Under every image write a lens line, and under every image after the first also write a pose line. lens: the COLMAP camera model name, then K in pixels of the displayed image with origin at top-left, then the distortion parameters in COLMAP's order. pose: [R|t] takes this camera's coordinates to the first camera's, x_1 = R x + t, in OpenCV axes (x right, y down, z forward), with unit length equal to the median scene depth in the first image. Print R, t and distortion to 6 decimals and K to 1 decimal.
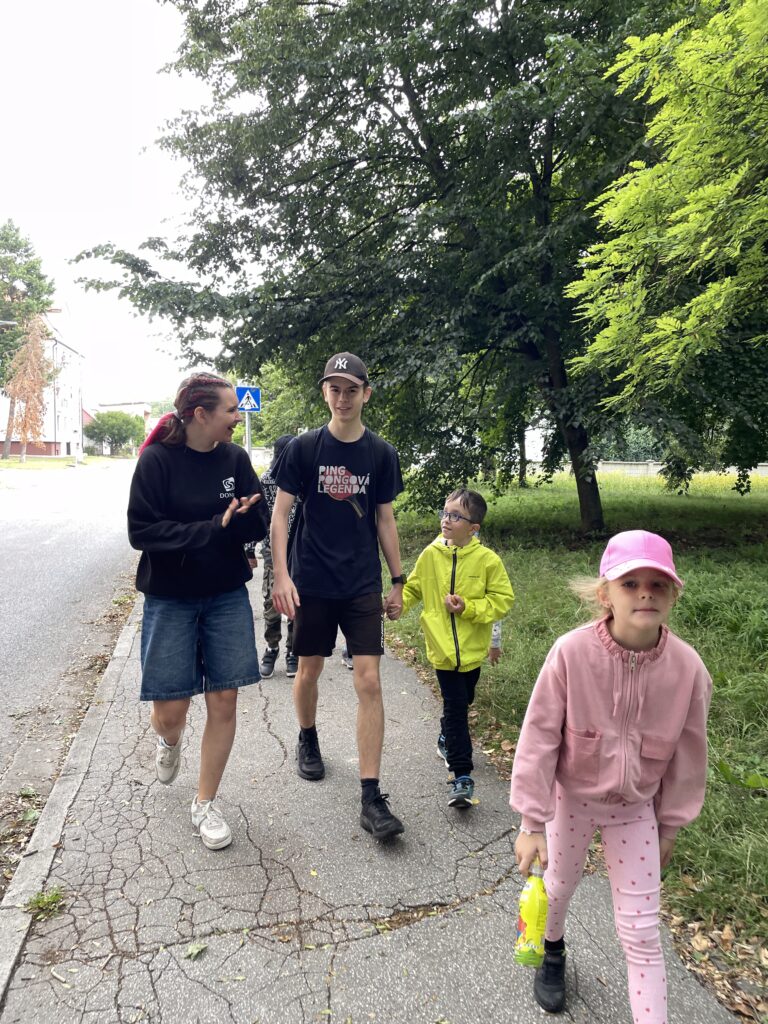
lens RADIAL K [[641.9, 0, 384.0], [0, 641.9, 512.0], [0, 0, 1]] dist [0.002556, 0.001098]
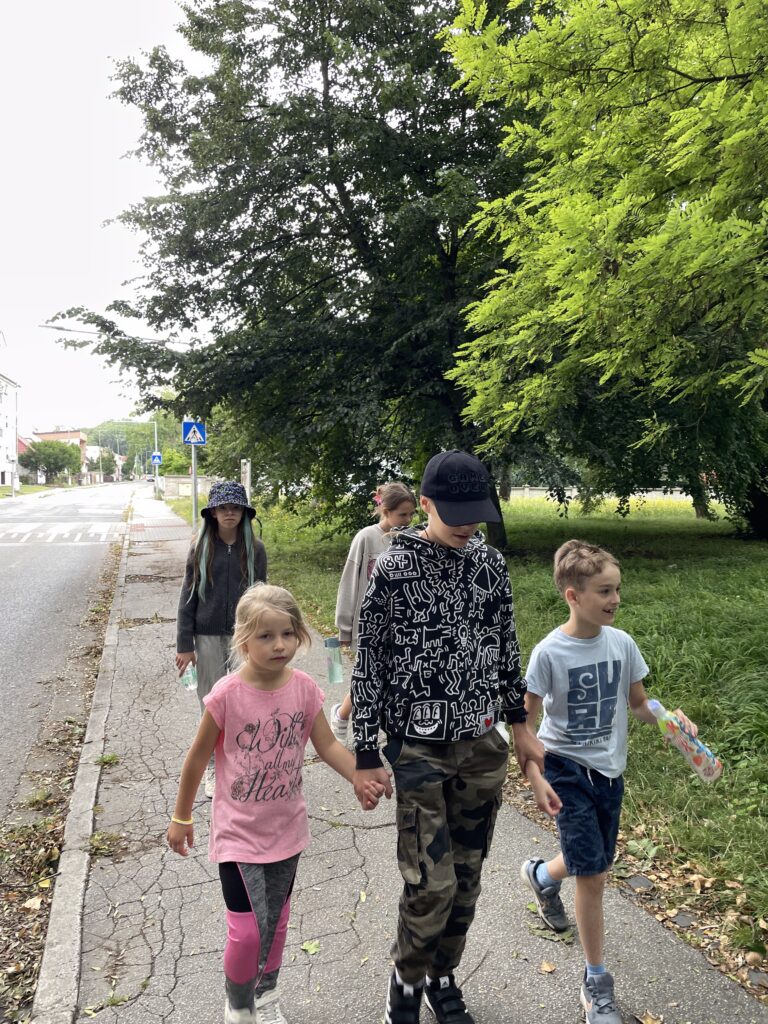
lens RADIAL K [[641.9, 0, 384.0], [0, 641.9, 512.0], [0, 0, 1]] dist [0.002556, 0.001098]
pose [[0.995572, -0.008756, 0.093590, 0.008575], [0.012631, 0.999083, -0.040901, 0.009820], [-0.093146, 0.041902, 0.994770, -0.176144]]
